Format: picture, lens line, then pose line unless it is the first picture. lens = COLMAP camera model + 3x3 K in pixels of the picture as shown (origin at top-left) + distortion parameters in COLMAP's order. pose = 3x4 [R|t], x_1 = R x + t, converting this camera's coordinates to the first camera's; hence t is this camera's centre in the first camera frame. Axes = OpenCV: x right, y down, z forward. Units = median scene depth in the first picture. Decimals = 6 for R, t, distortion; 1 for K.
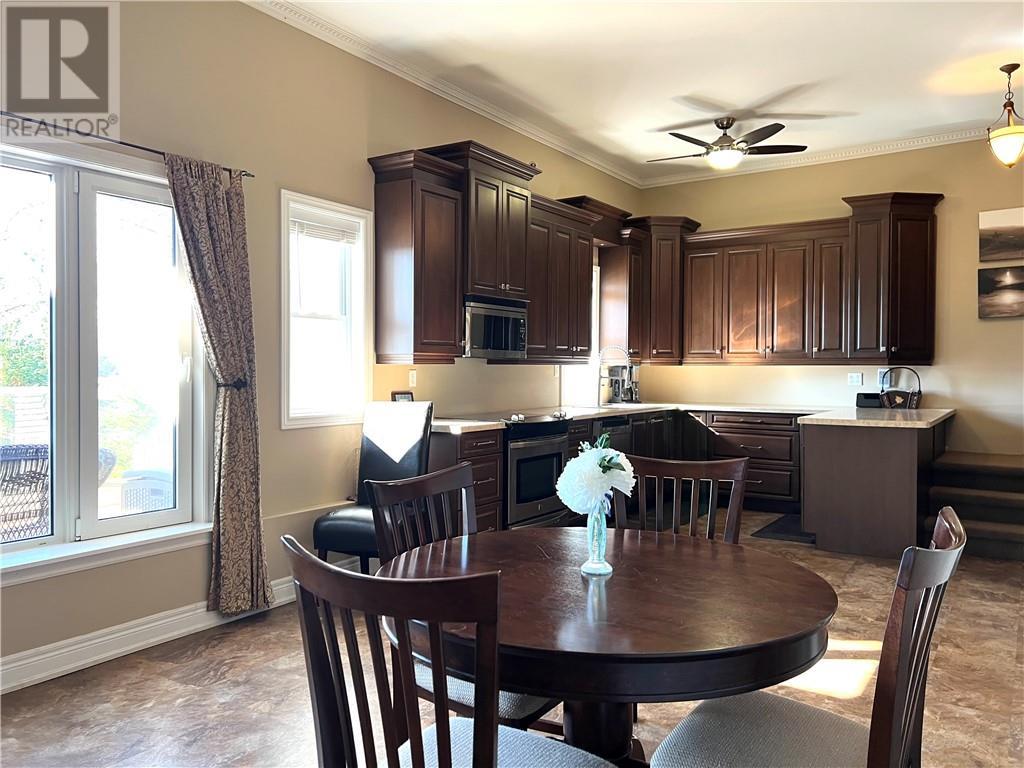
lens RADIAL K [[769.3, 0, 513.1], [0, 769.3, 381.0], [0, 0, 1]] dist [0.048471, -0.027565]
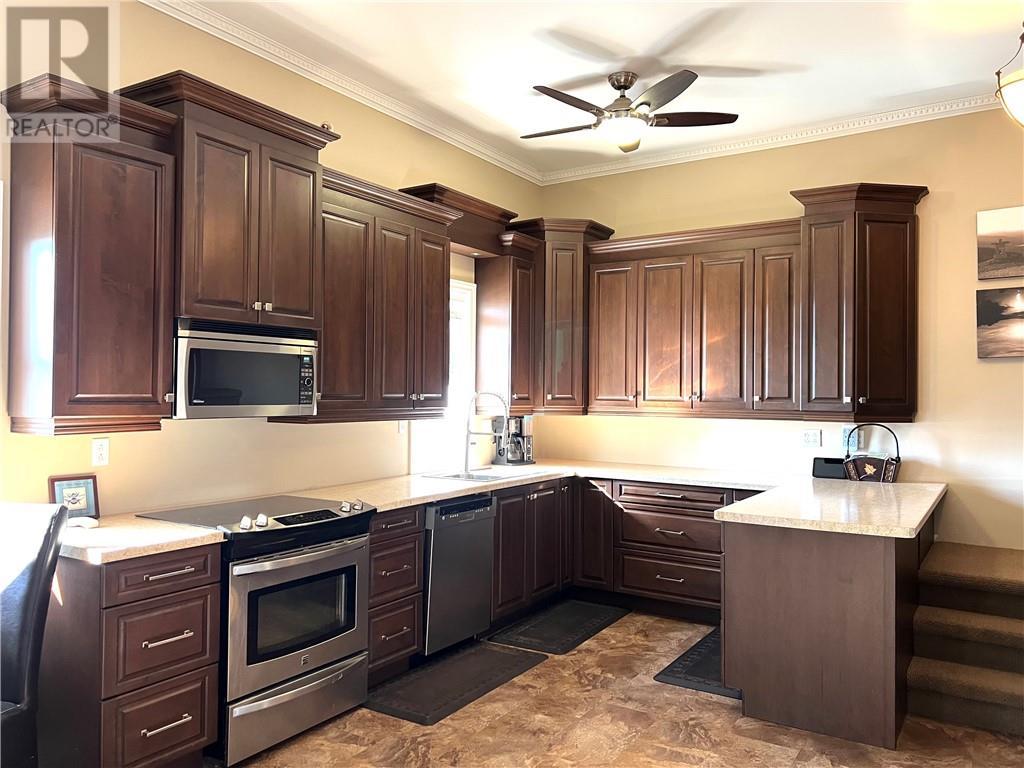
lens RADIAL K [[769.3, 0, 509.9], [0, 769.3, 385.2], [0, 0, 1]] dist [0.048471, -0.027565]
pose [[0.999778, 0.005495, 0.020359, 0.147999], [-0.004936, 0.999612, -0.027396, -0.033018], [-0.020502, 0.027289, 0.999417, 0.284944]]
